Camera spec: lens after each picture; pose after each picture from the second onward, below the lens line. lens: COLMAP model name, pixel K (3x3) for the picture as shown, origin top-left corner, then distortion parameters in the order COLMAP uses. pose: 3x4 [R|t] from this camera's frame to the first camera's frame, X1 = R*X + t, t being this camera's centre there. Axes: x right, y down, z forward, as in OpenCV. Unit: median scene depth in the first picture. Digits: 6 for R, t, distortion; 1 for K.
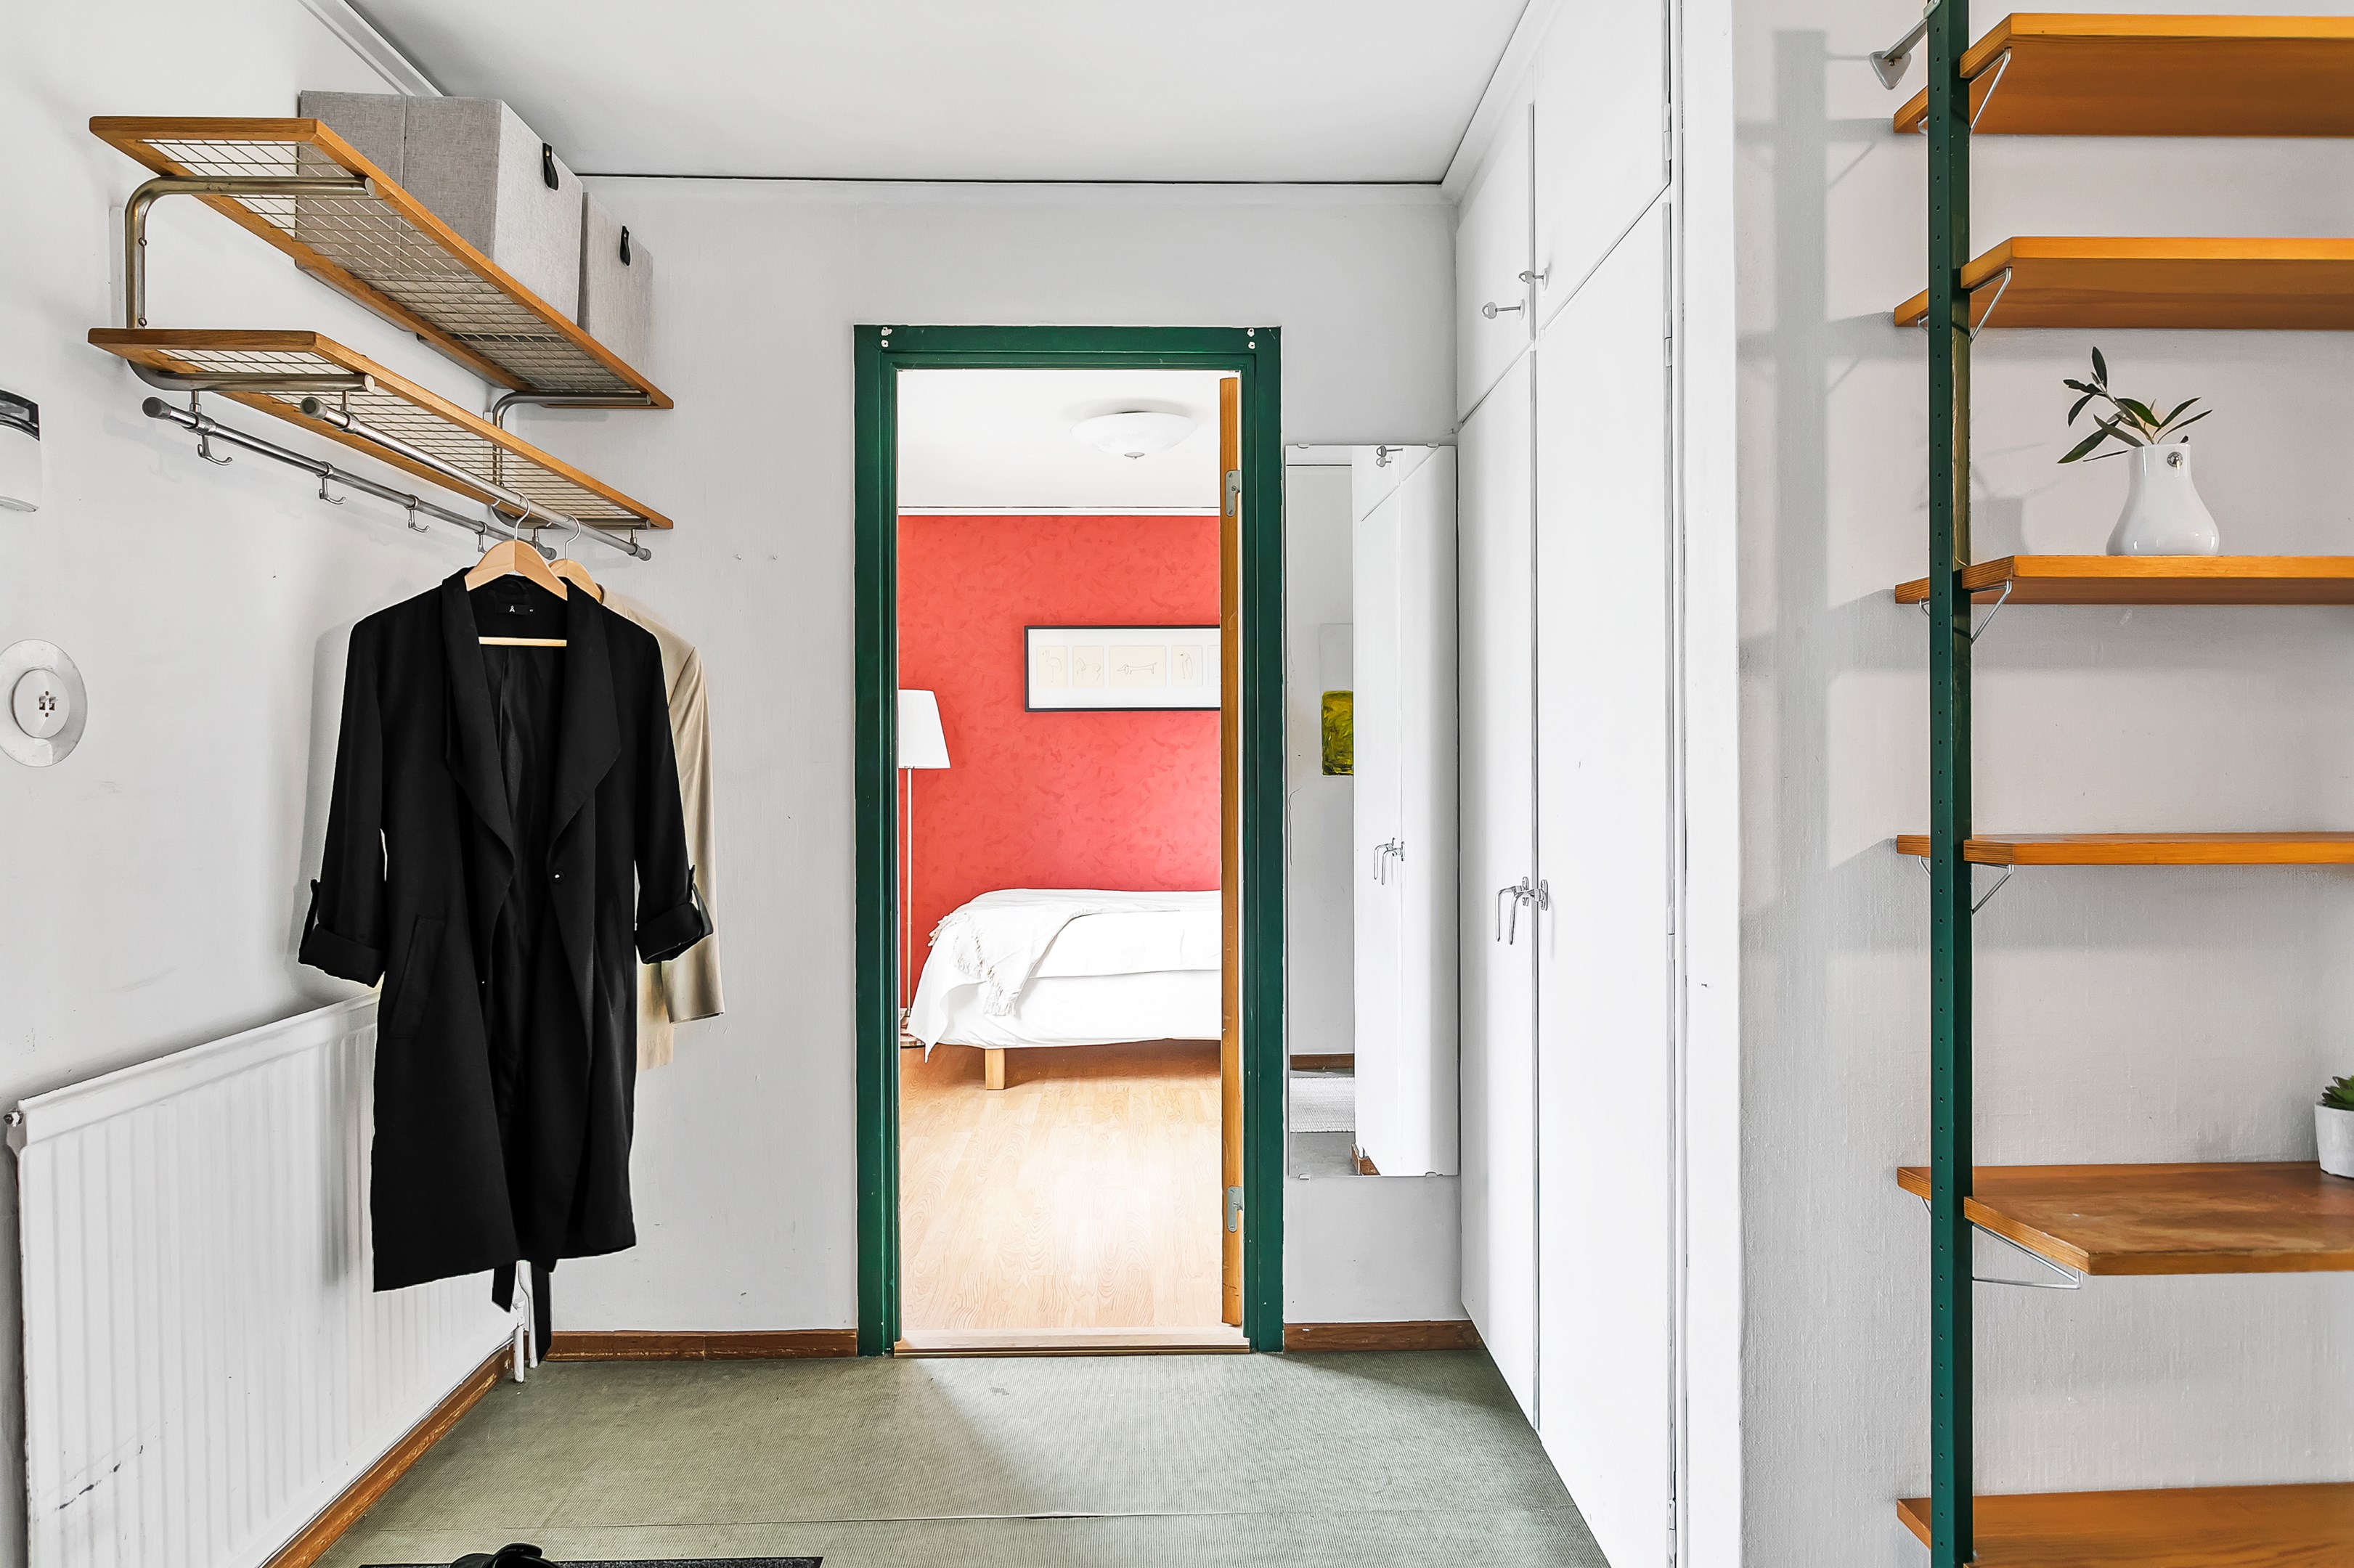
lens RADIAL K [[1419.7, 0, 1179.4], [0, 1419.7, 778.5], [0, 0, 1]] dist [-0.000735, -0.000011]
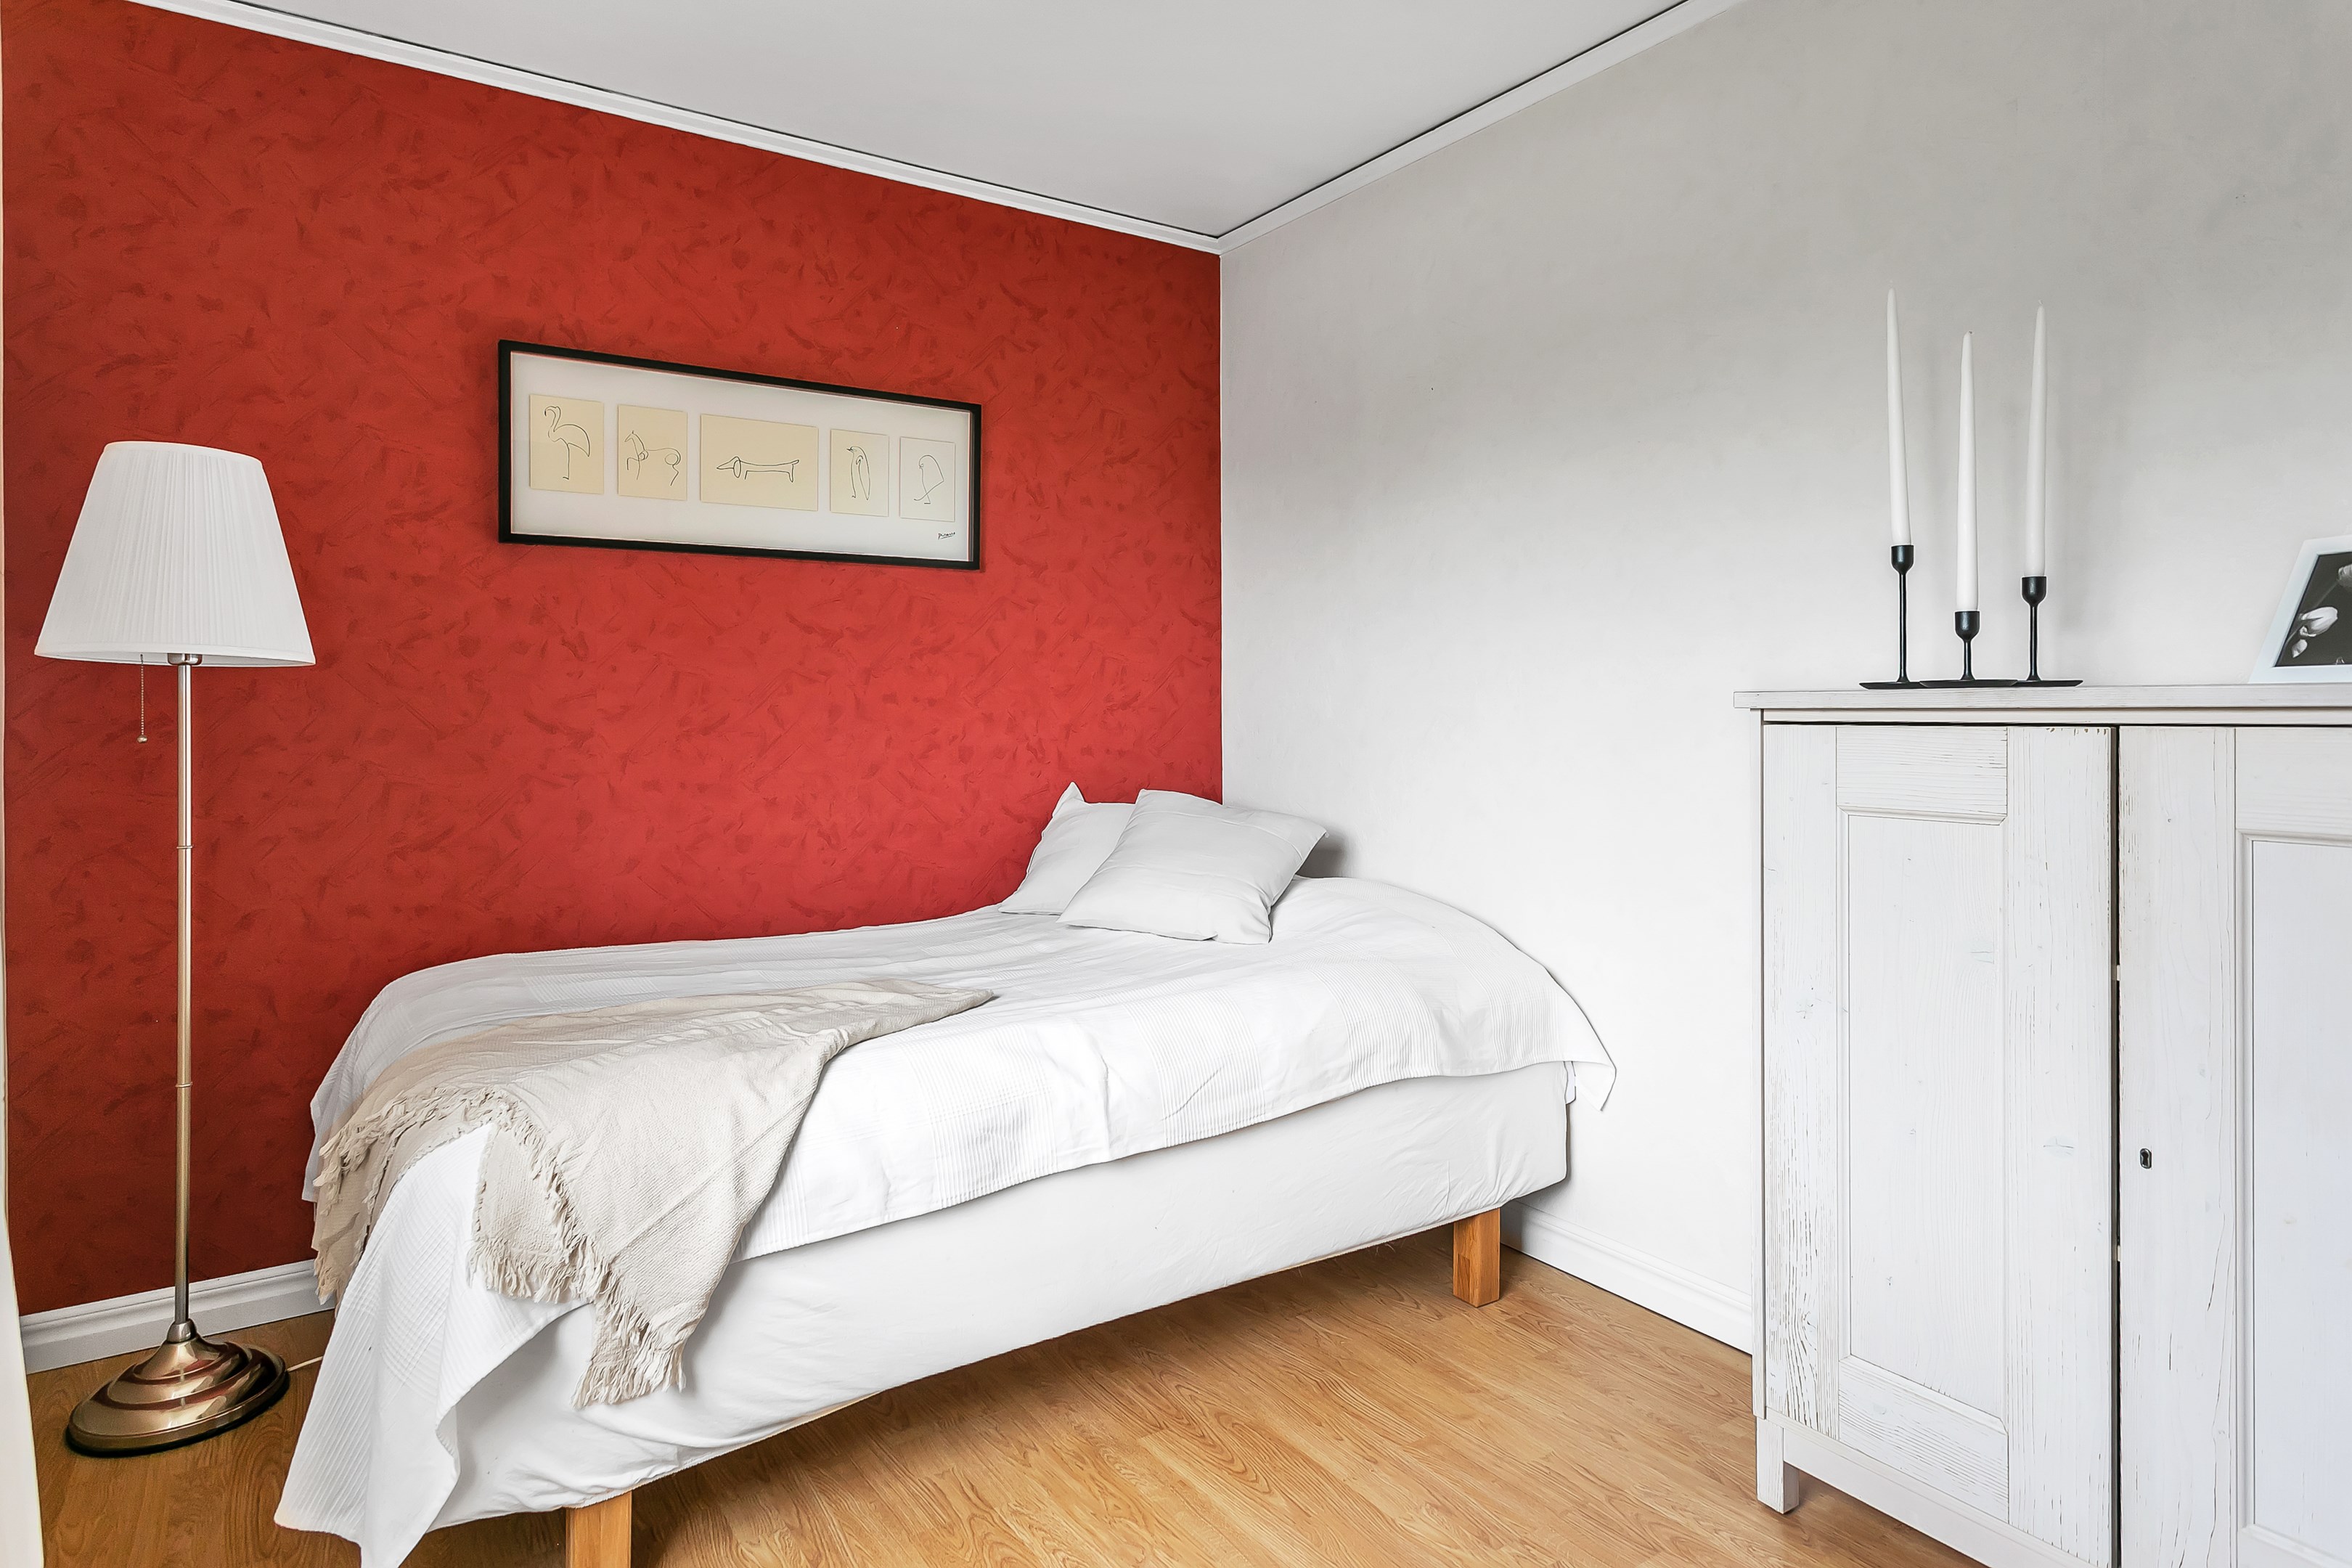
lens RADIAL K [[1328.9, 0, 1194.3], [0, 1328.9, 721.8], [0, 0, 1]] dist [0.005061, 0.001019]
pose [[0.850395, -0.005021, 0.526121, -0.142022], [0.010684, 0.999913, -0.007728, 0.013327], [-0.526036, 0.012193, 0.850375, 0.543174]]
